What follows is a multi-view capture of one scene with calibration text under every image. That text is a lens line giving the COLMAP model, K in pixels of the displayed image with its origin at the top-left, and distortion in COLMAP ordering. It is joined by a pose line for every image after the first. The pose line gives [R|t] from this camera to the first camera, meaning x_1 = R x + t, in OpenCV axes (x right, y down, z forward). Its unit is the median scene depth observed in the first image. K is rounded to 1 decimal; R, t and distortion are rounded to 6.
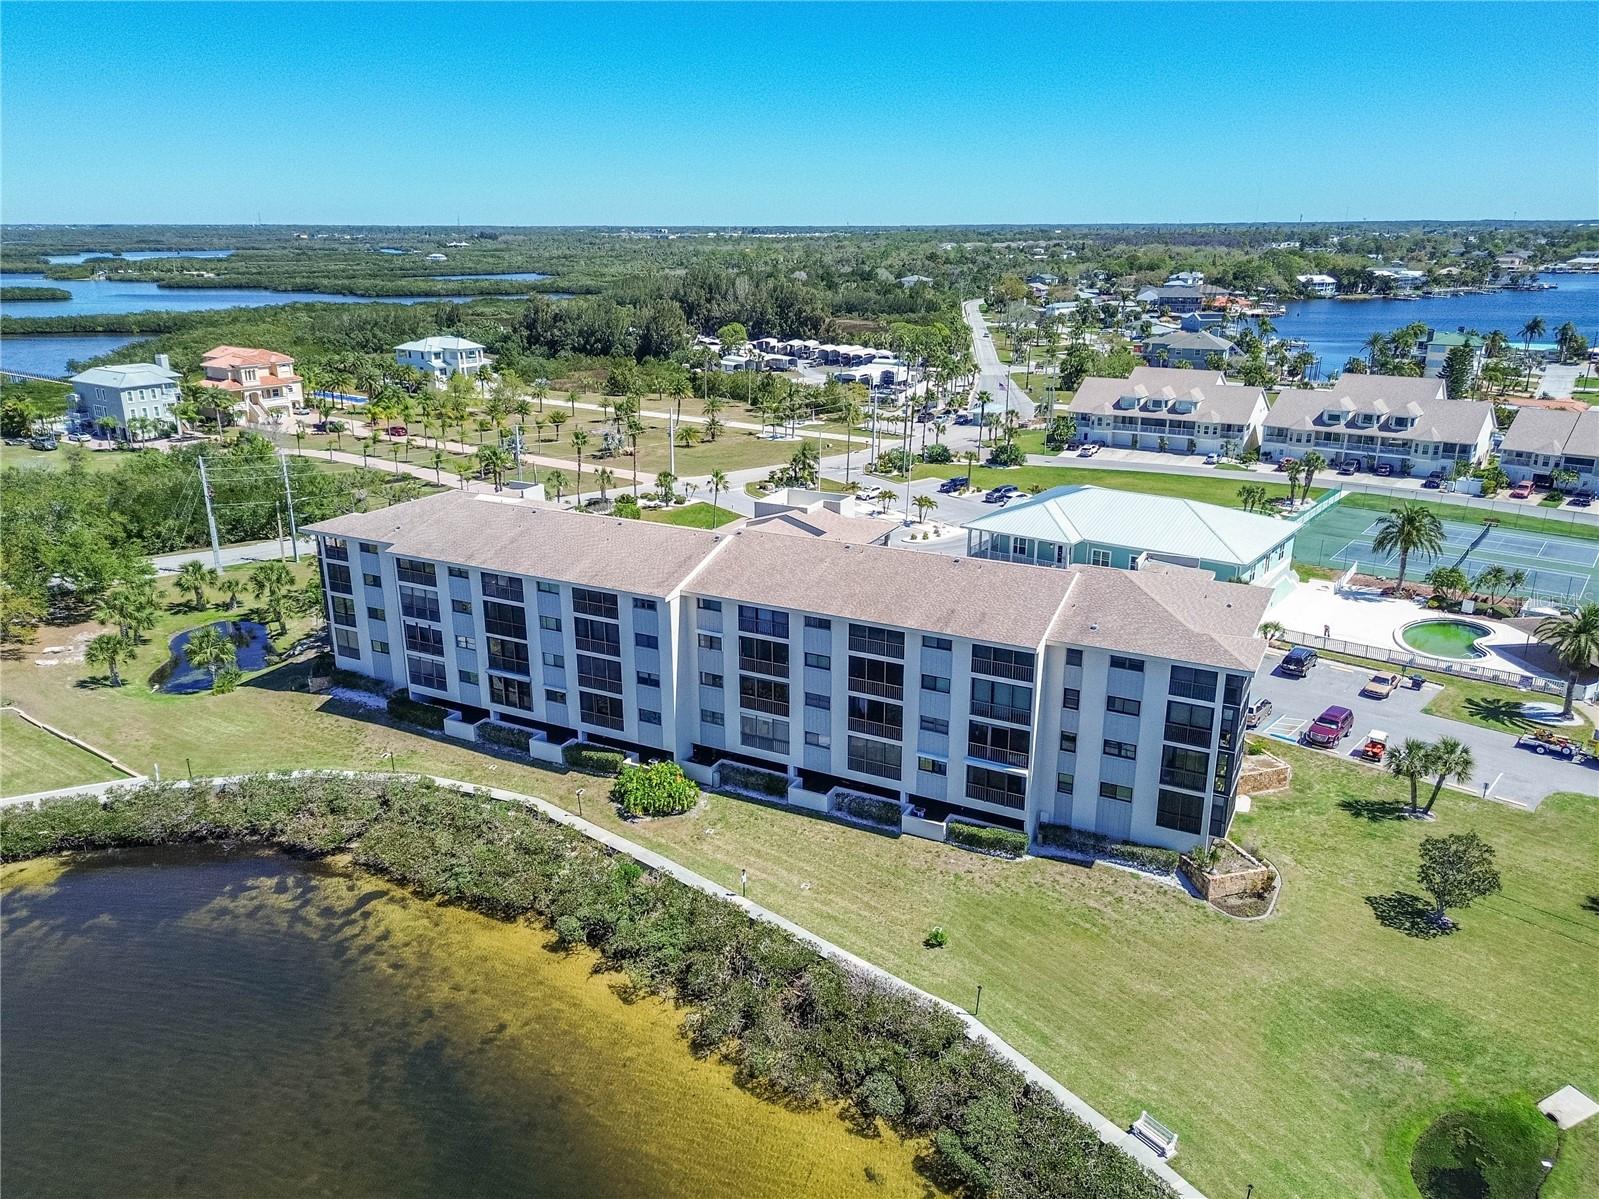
lens RADIAL K [[1141.7, 0, 817.1], [0, 1141.7, 606.3], [0, 0, 1]] dist [0.058990, -0.053029]
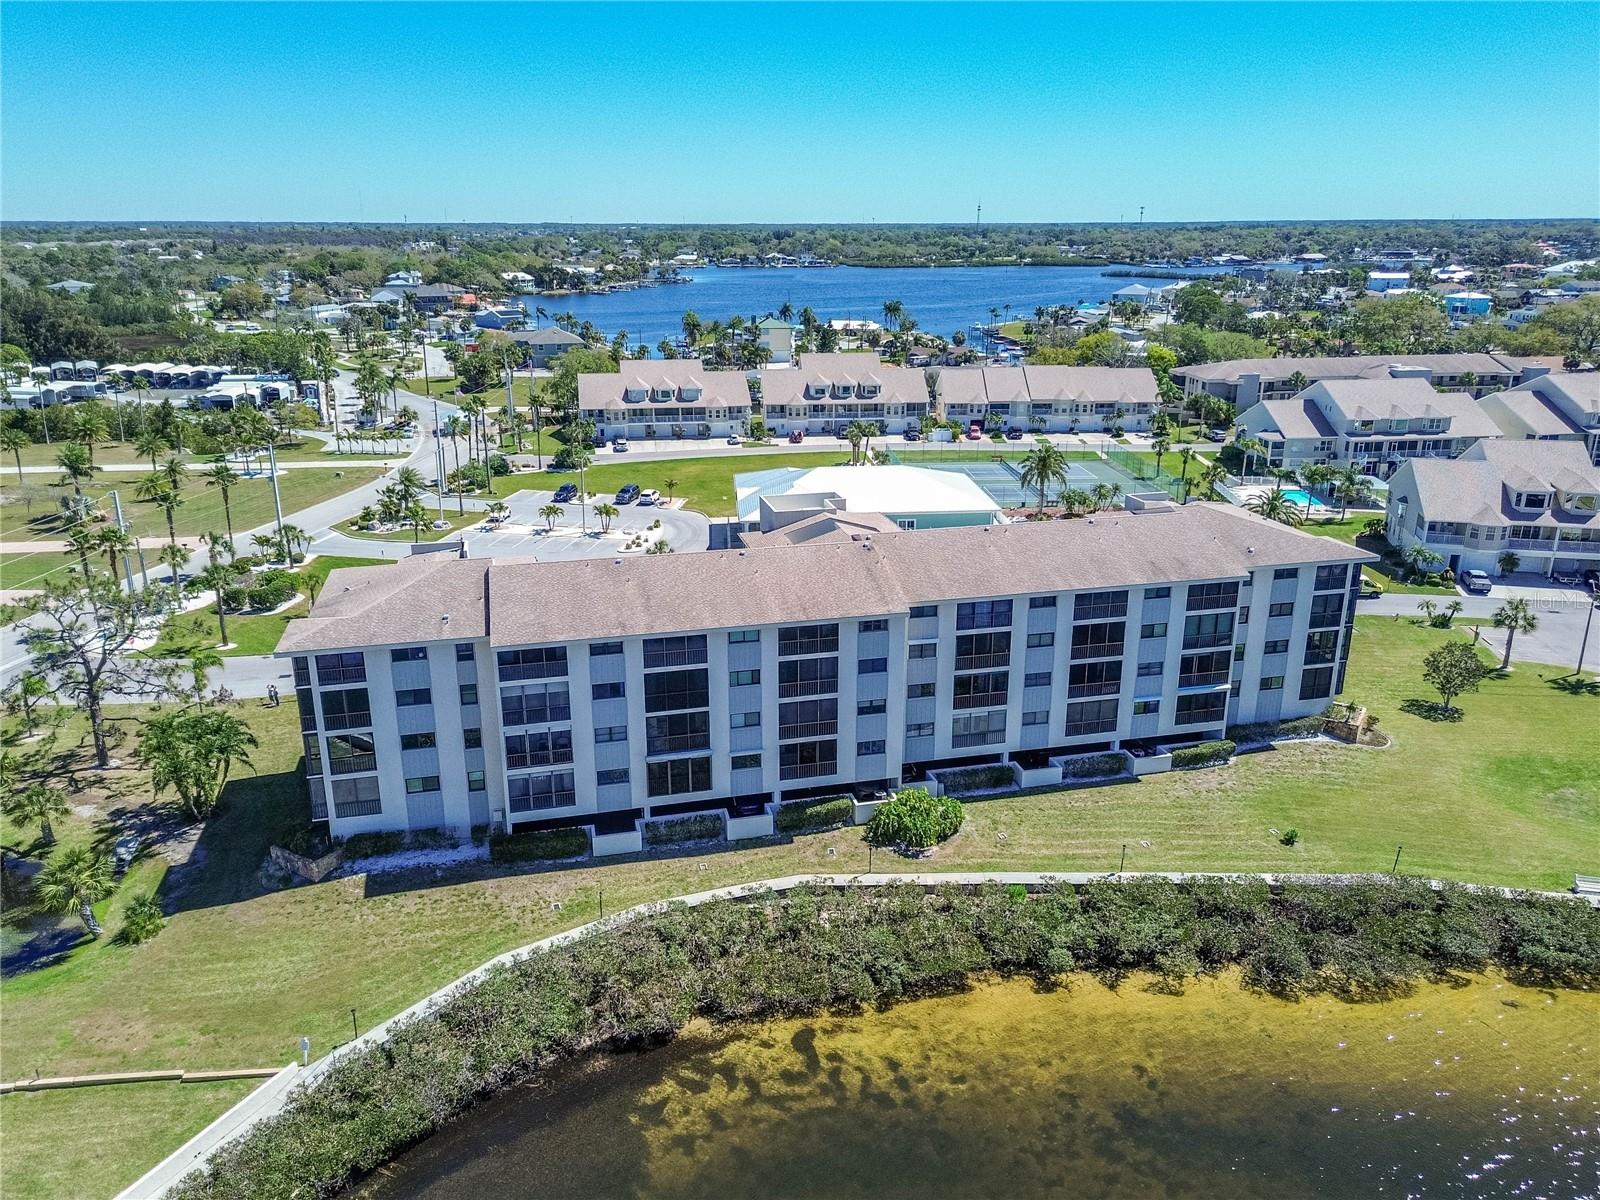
lens RADIAL K [[1142.4, 0, 826.8], [0, 1142.4, 582.4], [0, 0, 1]] dist [0.058990, -0.053029]
pose [[0.755355, -0.194179, 0.625886, -0.755643], [0.205883, 0.977049, 0.054654, -0.095328], [-0.622134, 0.087577, 0.777997, 0.306734]]
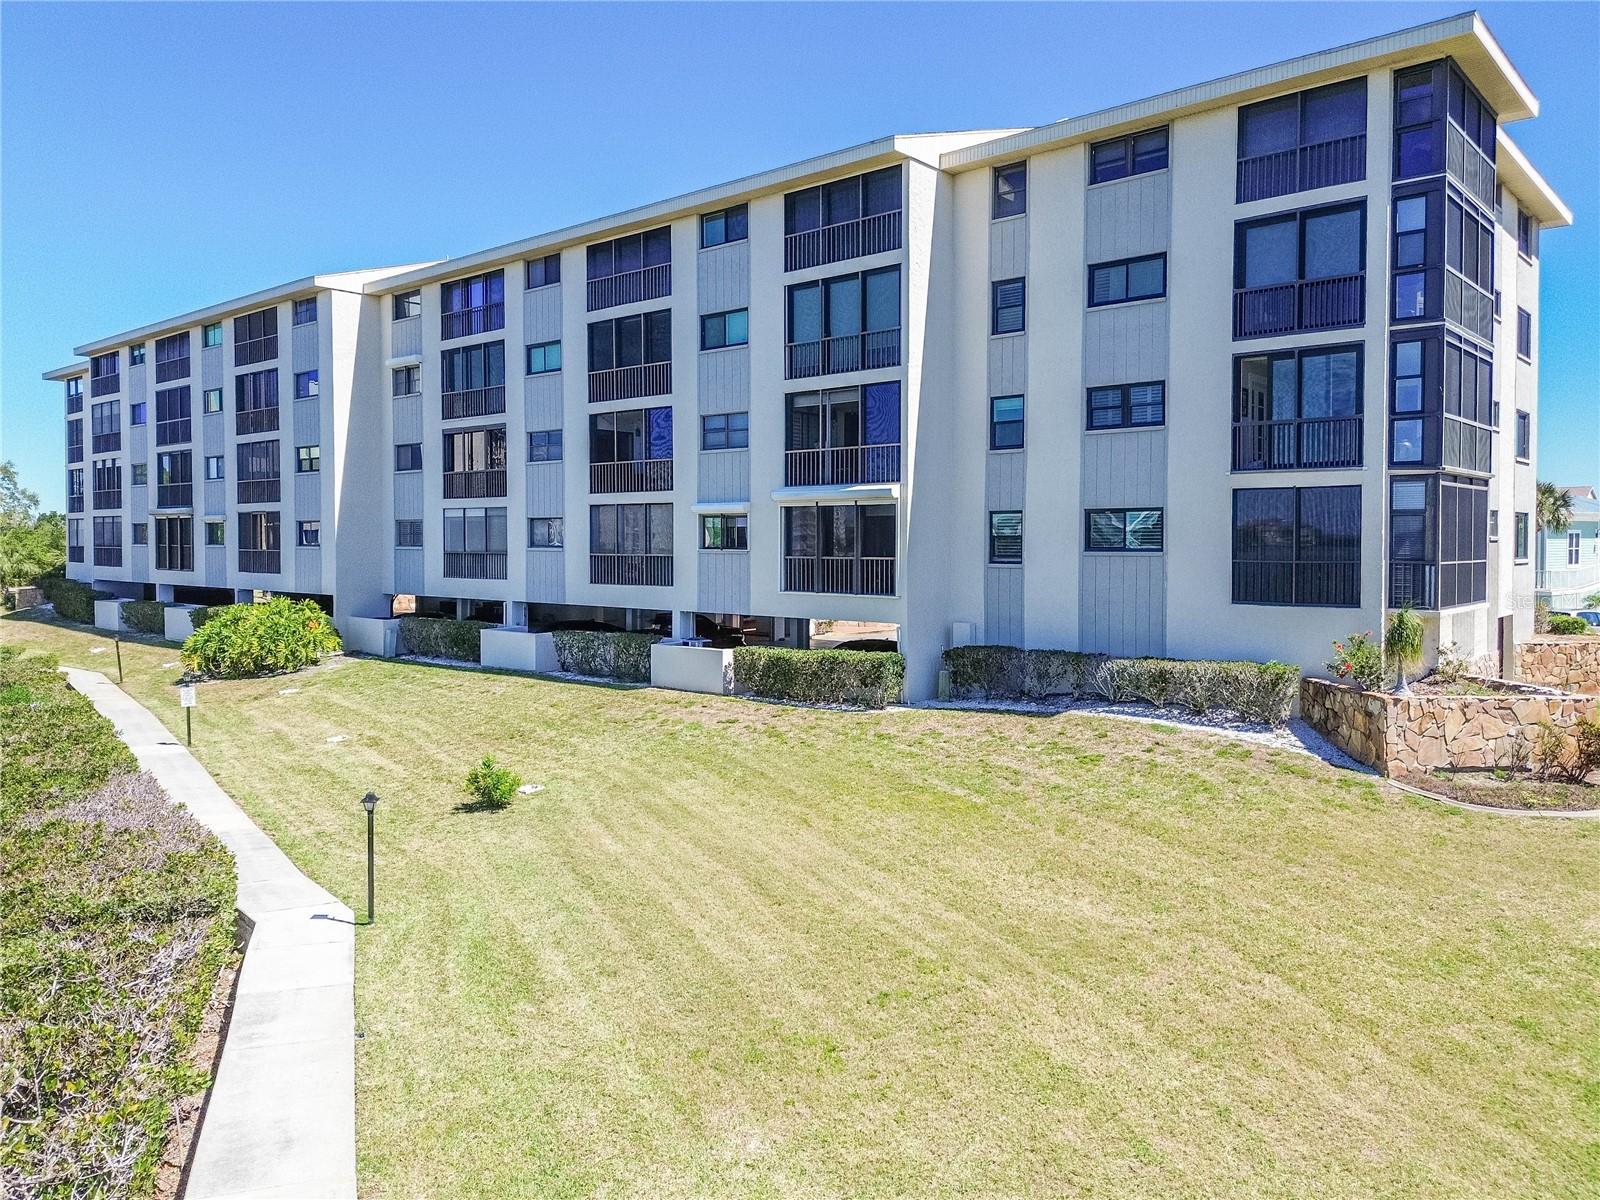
lens RADIAL K [[1142.4, 0, 821.4], [0, 1142.4, 571.6], [0, 0, 1]] dist [0.058990, -0.053029]
pose [[0.973290, 0.005622, -0.229512, 0.226749], [-0.070724, 0.958424, -0.276443, 0.259581], [0.218416, 0.285291, 0.933222, 0.570214]]
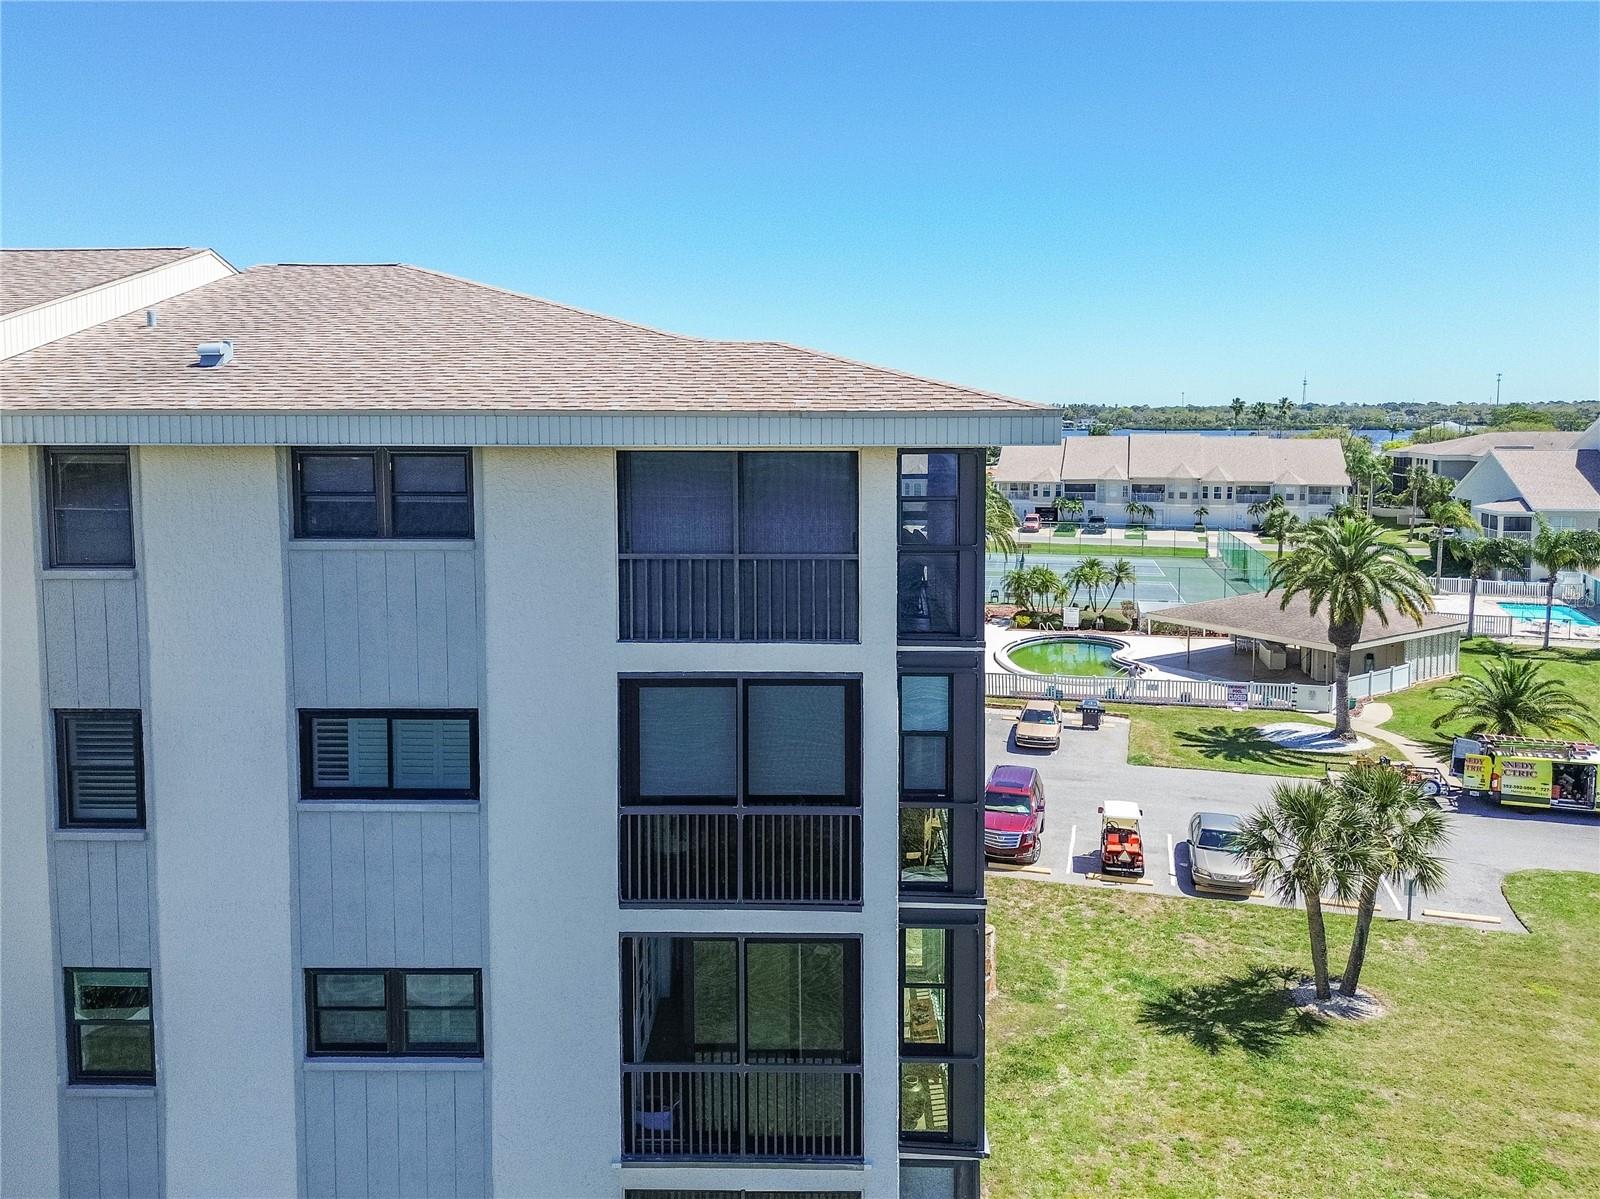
lens RADIAL K [[1142.4, 0, 803.6], [0, 1142.4, 509.8], [0, 0, 1]] dist [0.058990, -0.053029]
pose [[0.901133, -0.034161, 0.432196, 0.219808], [0.137610, 0.967879, -0.210415, 0.085071], [-0.411125, 0.249086, 0.876888, 0.710505]]
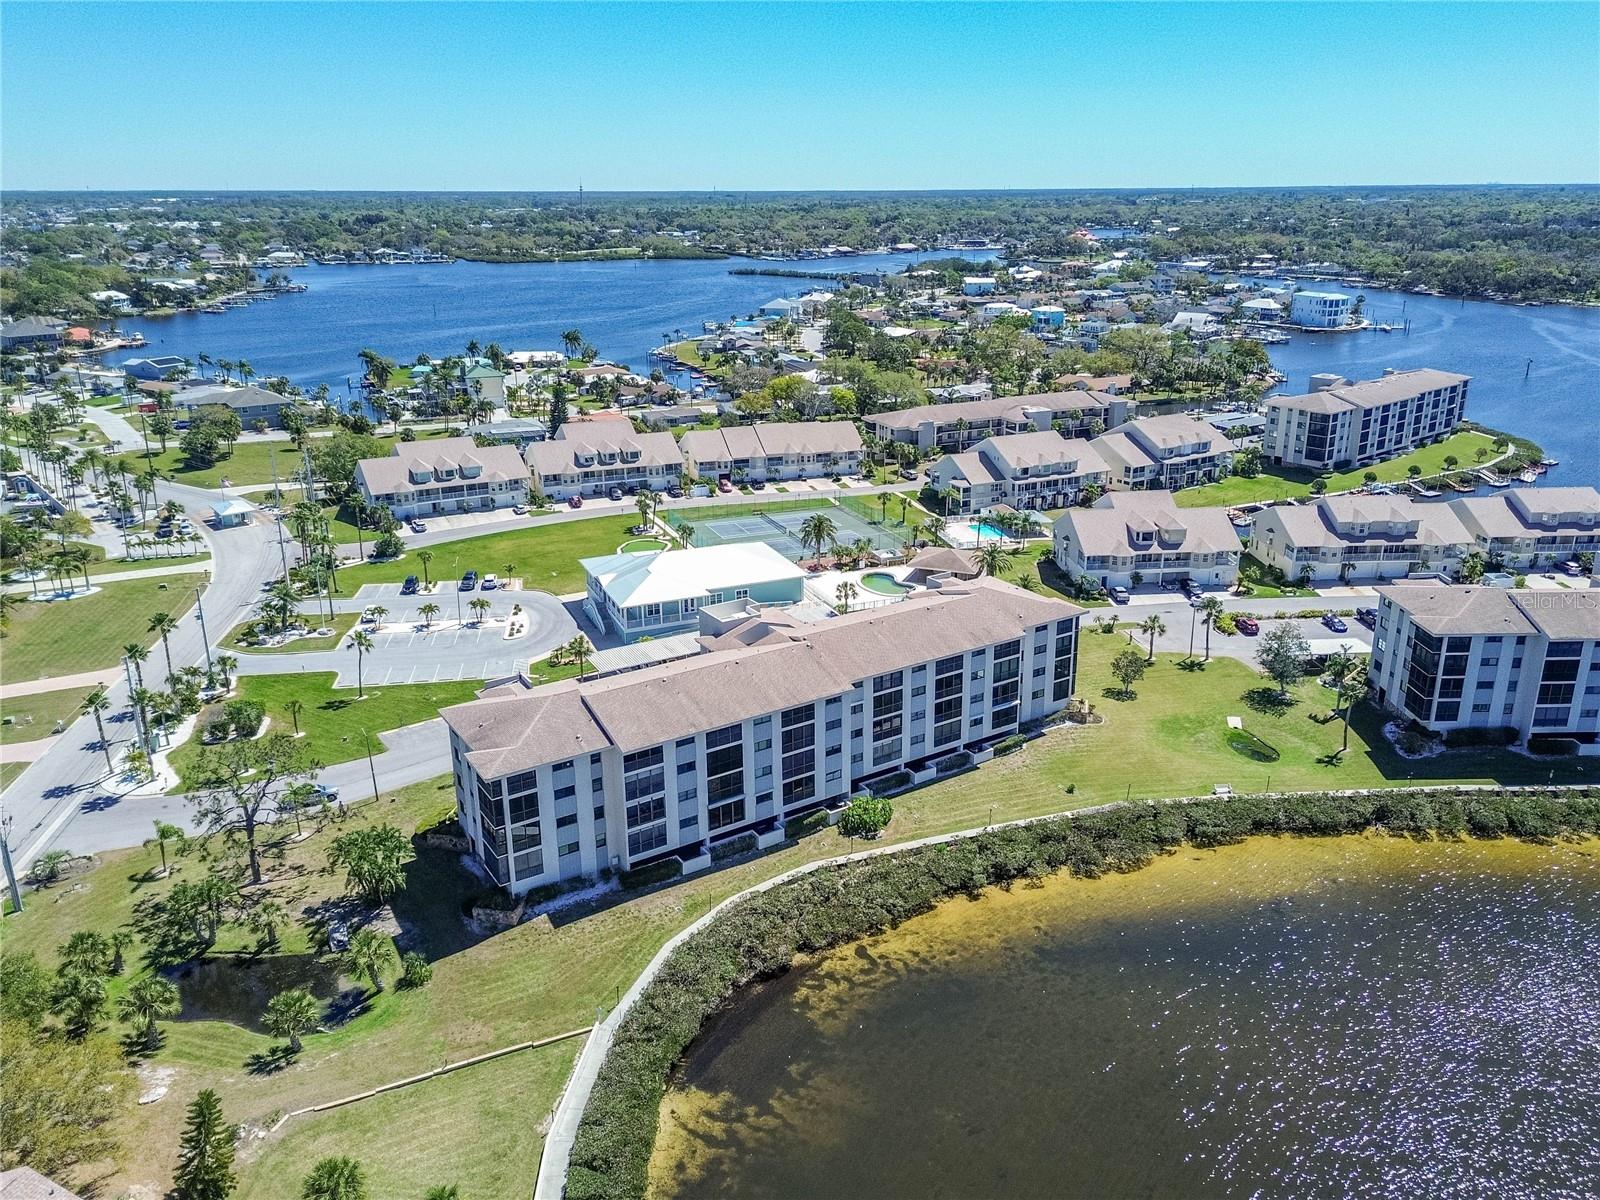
lens RADIAL K [[1142.4, 0, 836.9], [0, 1142.4, 556.1], [0, 0, 1]] dist [0.058990, -0.053029]
pose [[0.498146, -0.255514, 0.828591, -1.341130], [0.276168, 0.952585, 0.127719, -0.372287], [-0.821938, 0.165208, 0.545092, 0.158363]]
